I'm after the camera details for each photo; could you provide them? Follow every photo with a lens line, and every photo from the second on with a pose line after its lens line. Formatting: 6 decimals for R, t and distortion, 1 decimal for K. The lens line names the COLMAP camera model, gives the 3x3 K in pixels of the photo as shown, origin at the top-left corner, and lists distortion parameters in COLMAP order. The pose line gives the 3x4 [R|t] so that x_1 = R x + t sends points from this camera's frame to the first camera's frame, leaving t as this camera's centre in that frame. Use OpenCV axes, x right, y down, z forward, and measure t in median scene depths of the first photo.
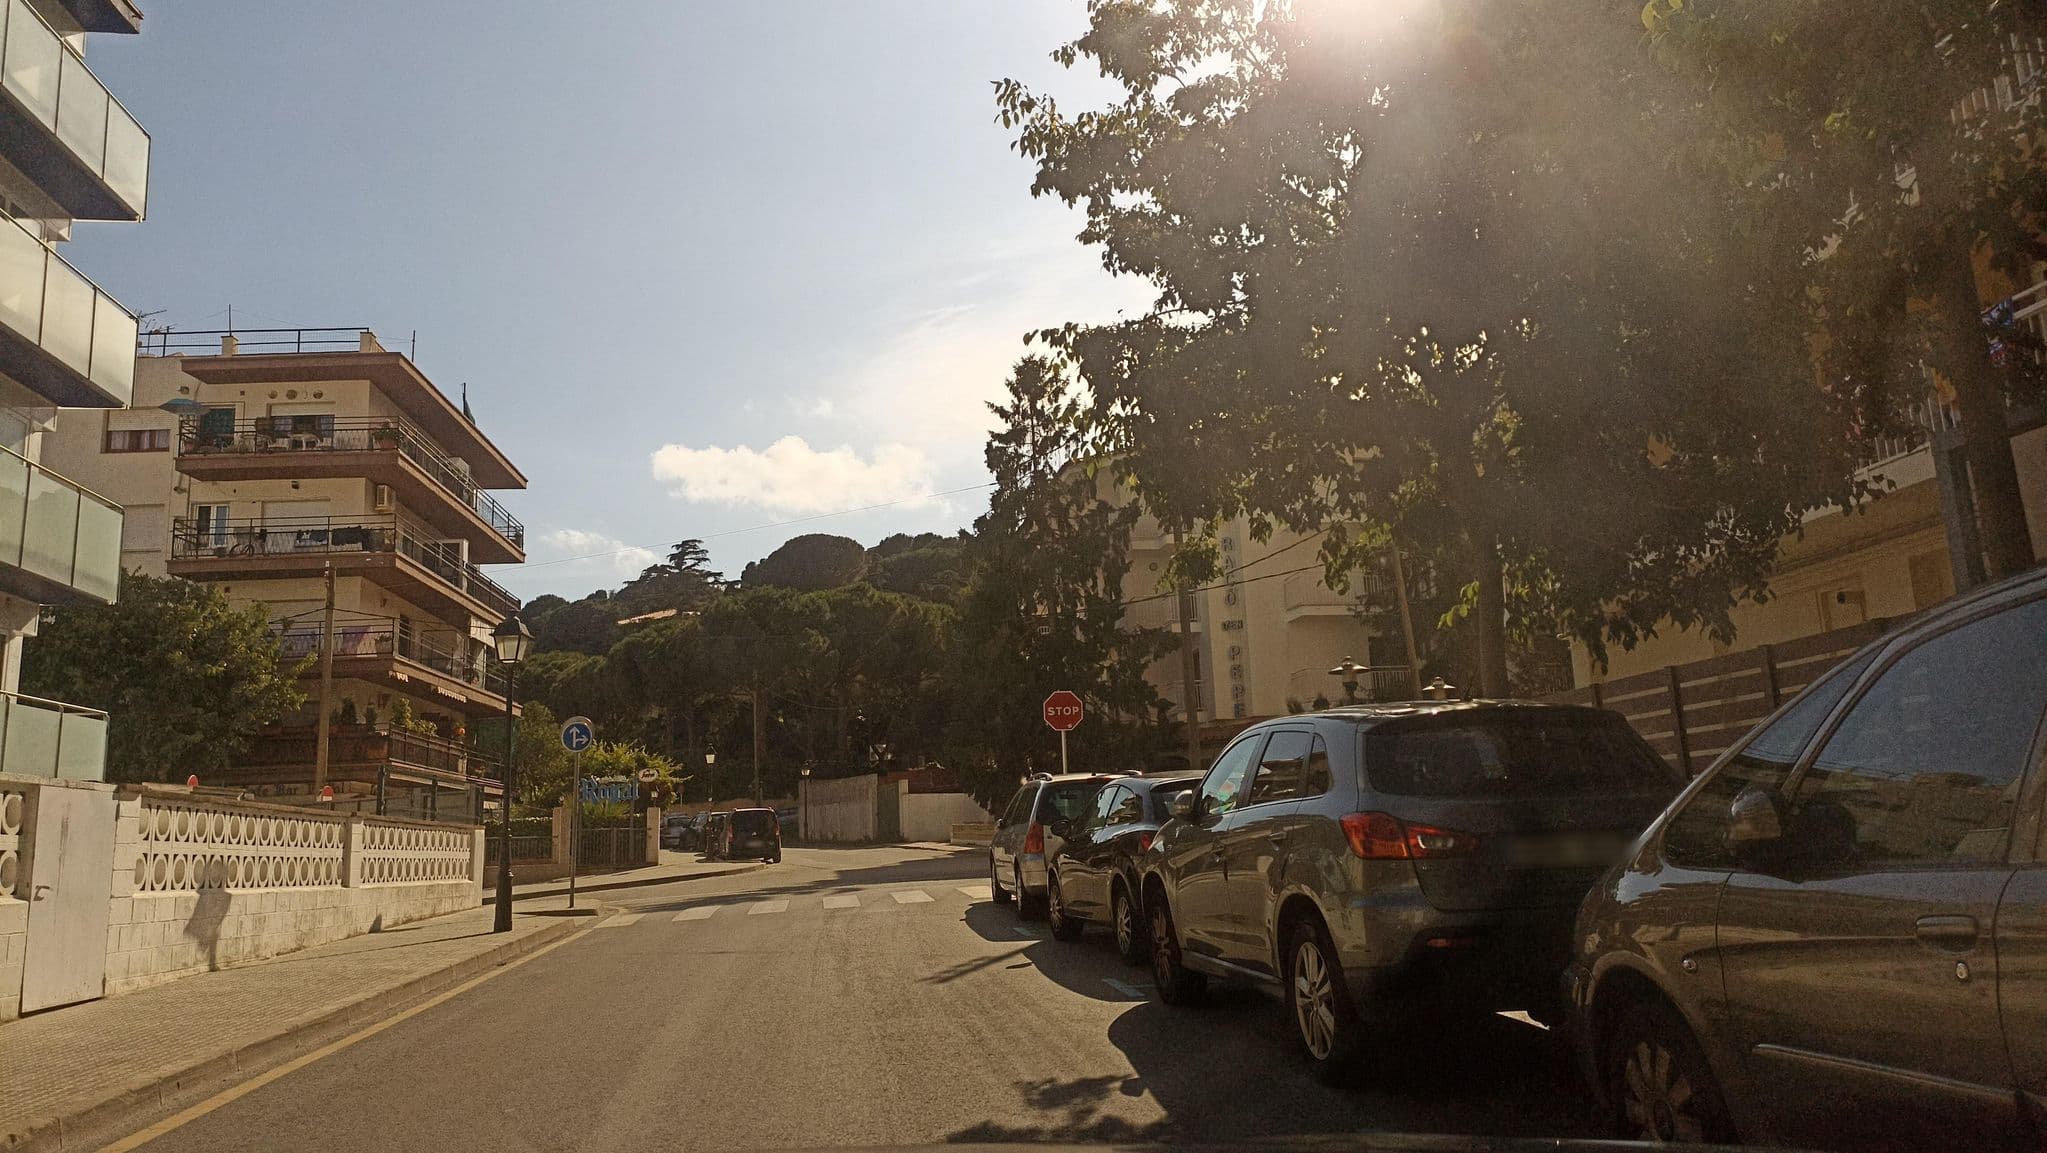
lens RADIAL K [[1412.2, 0, 1023.5], [0, 1412.2, 576.5], [0, 0, 1]] dist [0.031802, -0.058391]
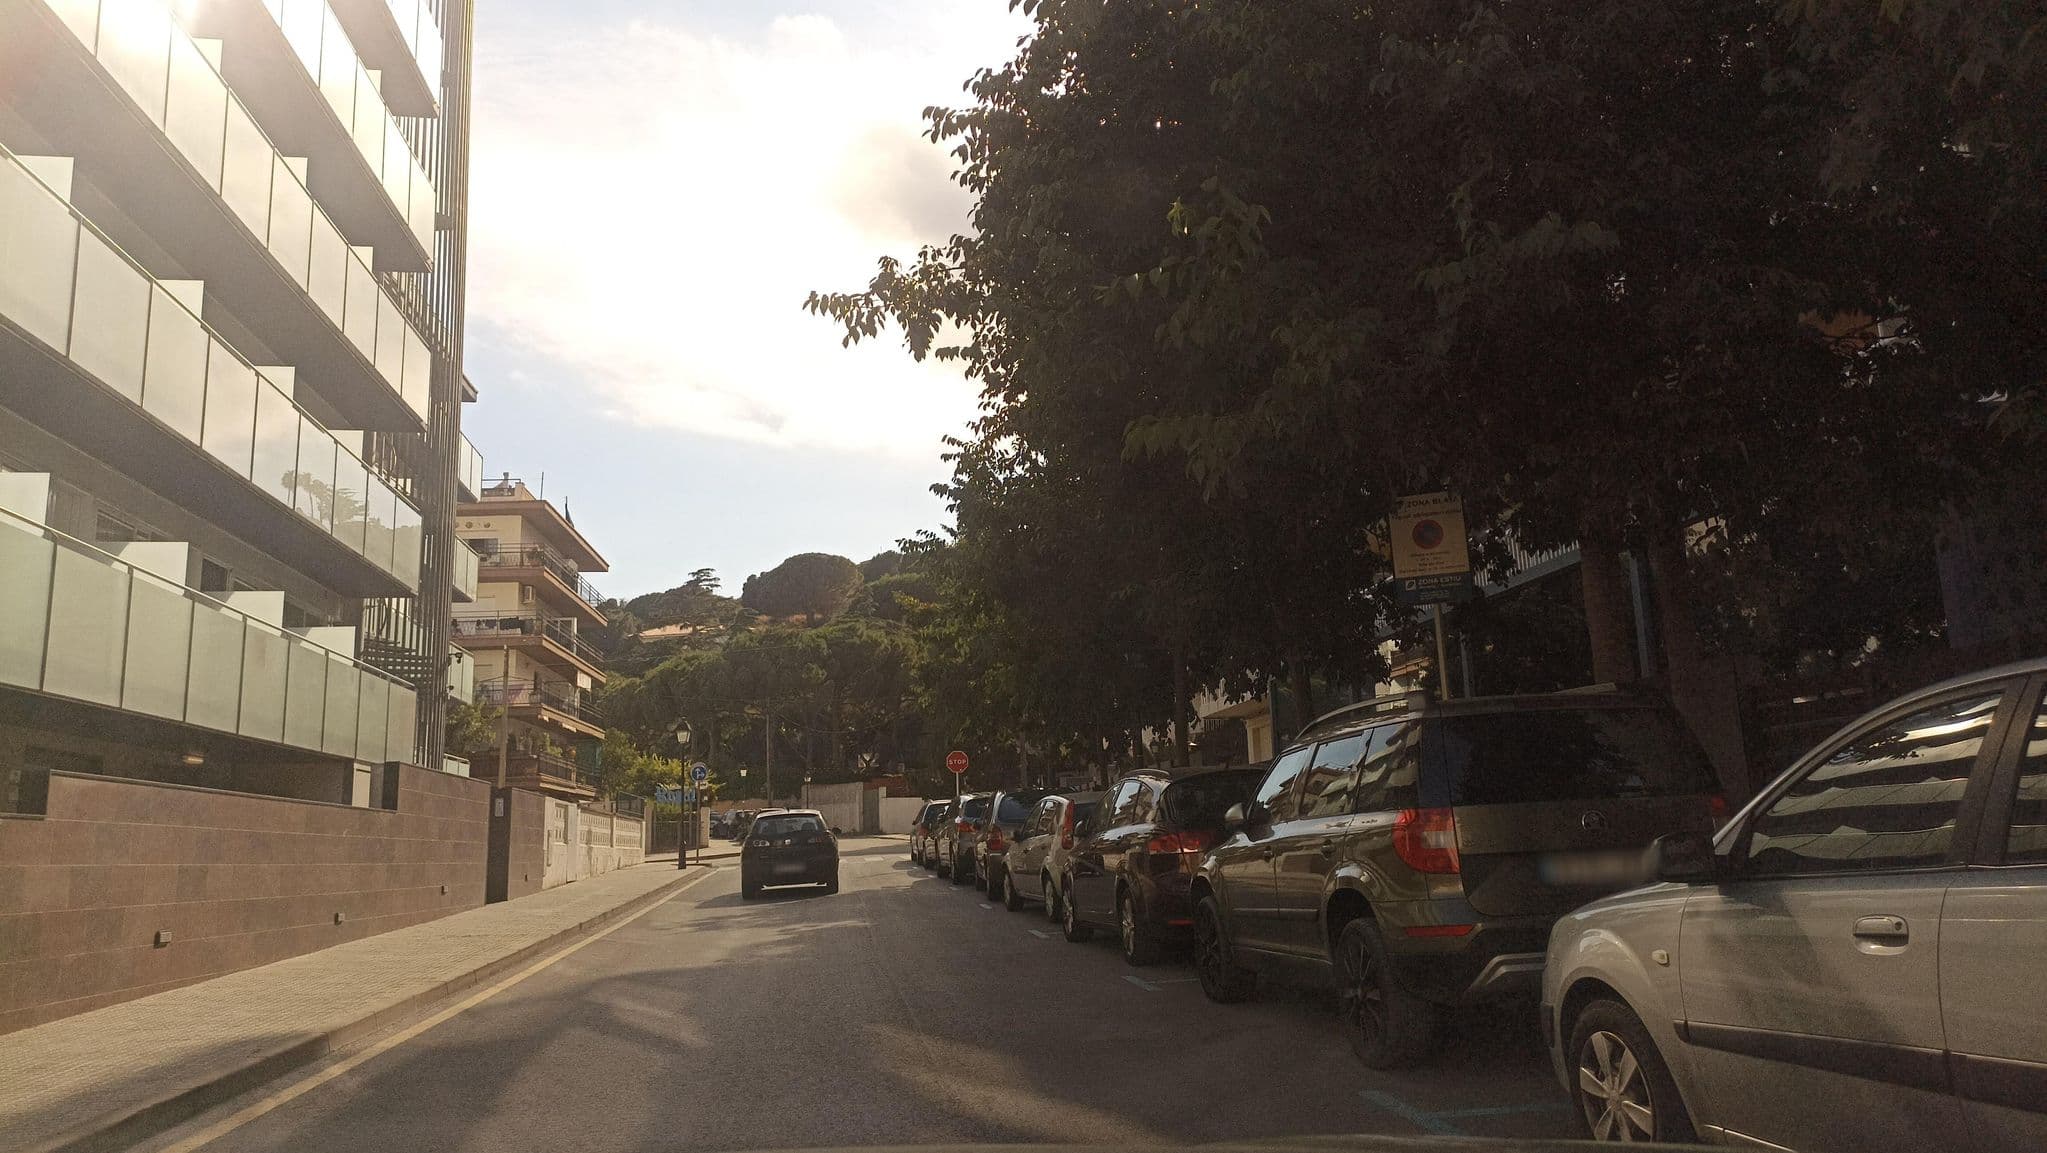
lens RADIAL K [[1494.5, 0, 1021.1], [0, 1494.5, 541.7], [0, 0, 1]] dist [0.002076, -0.000931]
pose [[0.999941, 0.010201, -0.003794, 0.052895], [-0.010241, 0.999890, -0.010724, -0.079405], [0.003685, 0.010762, 0.999935, -0.442107]]
